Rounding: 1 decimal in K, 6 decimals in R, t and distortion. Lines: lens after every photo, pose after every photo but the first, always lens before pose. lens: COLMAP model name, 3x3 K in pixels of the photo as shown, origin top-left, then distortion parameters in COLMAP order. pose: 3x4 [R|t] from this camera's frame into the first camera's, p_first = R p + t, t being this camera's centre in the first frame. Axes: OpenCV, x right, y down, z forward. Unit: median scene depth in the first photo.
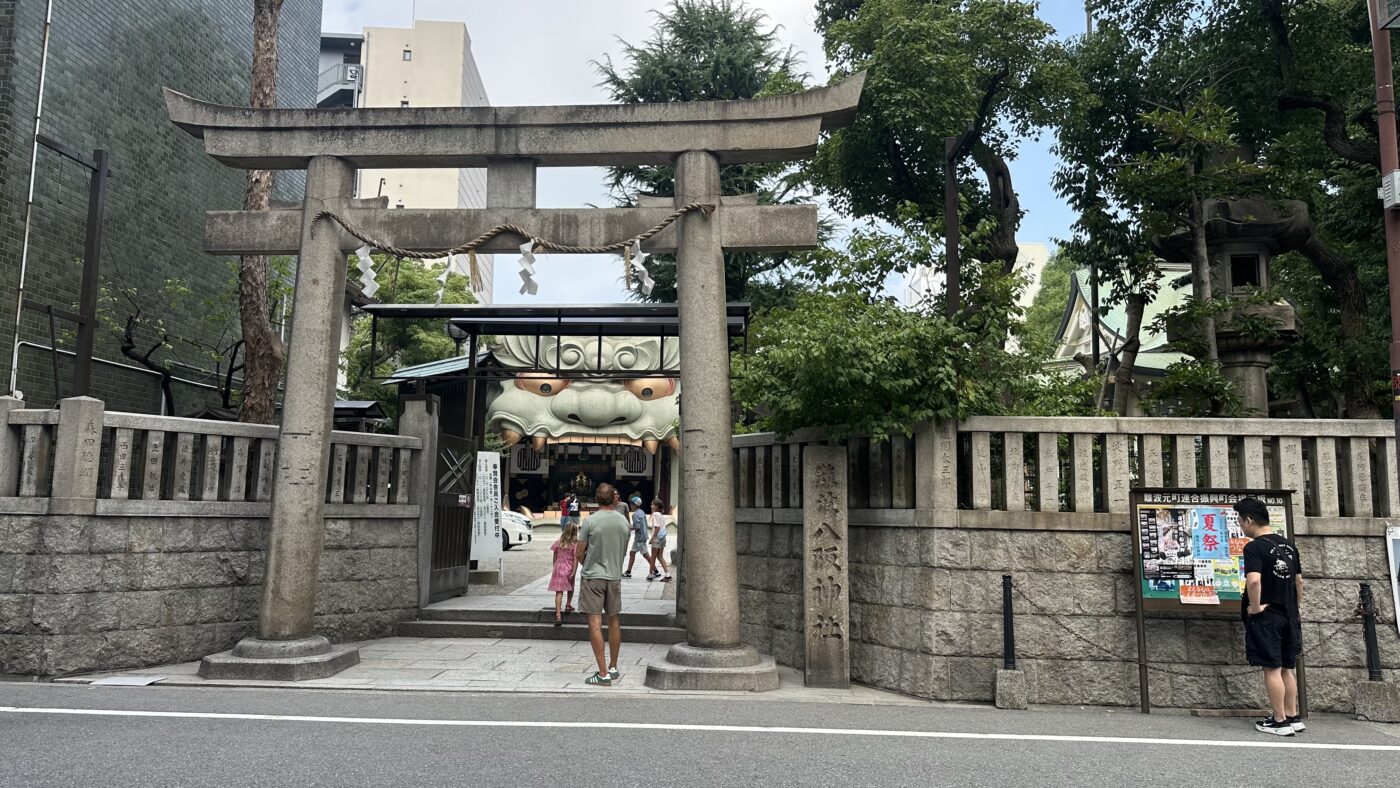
lens RADIAL K [[842.1, 0, 698.9], [0, 842.1, 398.5], [0, 0, 1]] dist [0.065300, -0.061372]
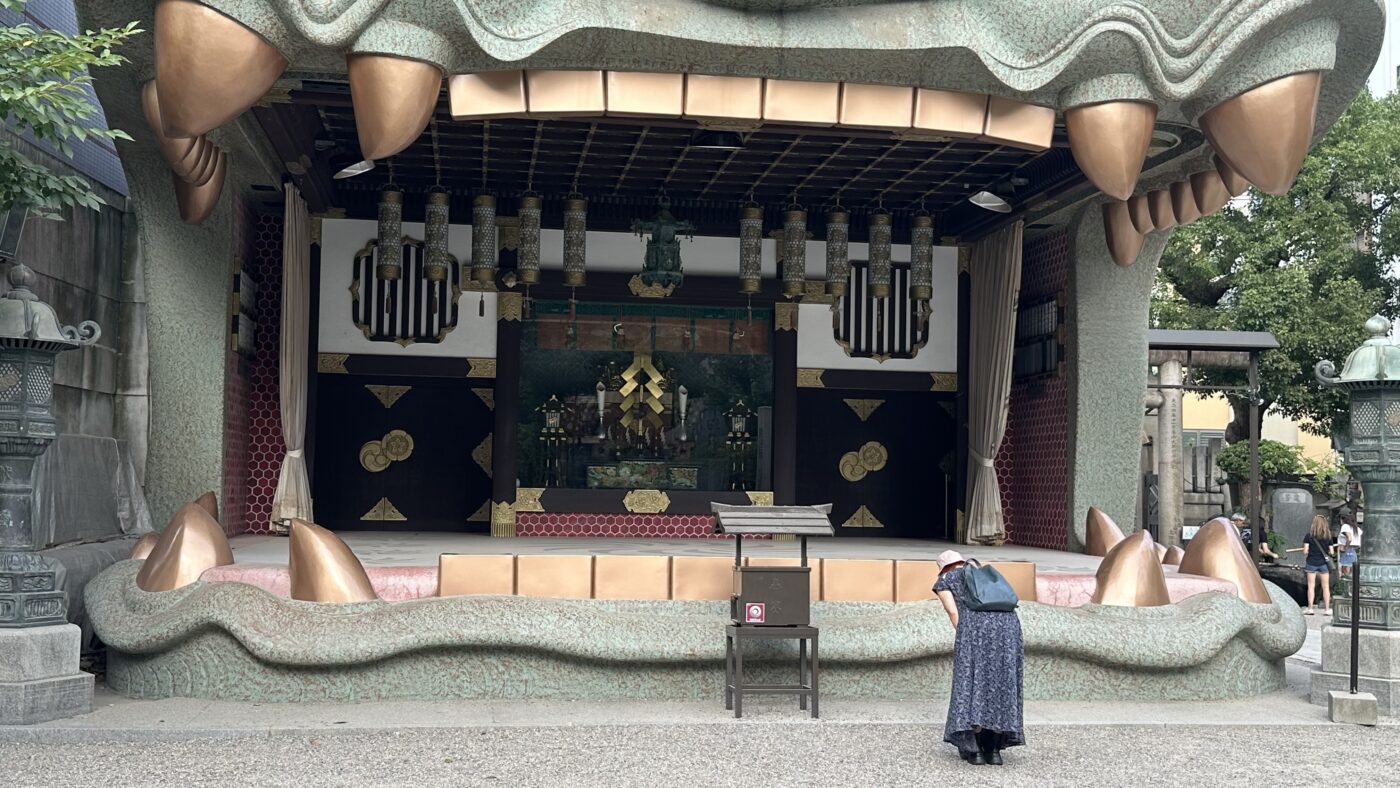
lens RADIAL K [[1392.5, 0, 700.0], [0, 1392.5, 394.0], [0, 0, 1]] dist [0.188759, -0.391285]
pose [[0.998028, -0.000493, -0.062768, -0.118758], [0.004566, 0.997890, 0.064763, 0.087123], [0.062603, -0.064922, 0.995925, 0.742036]]
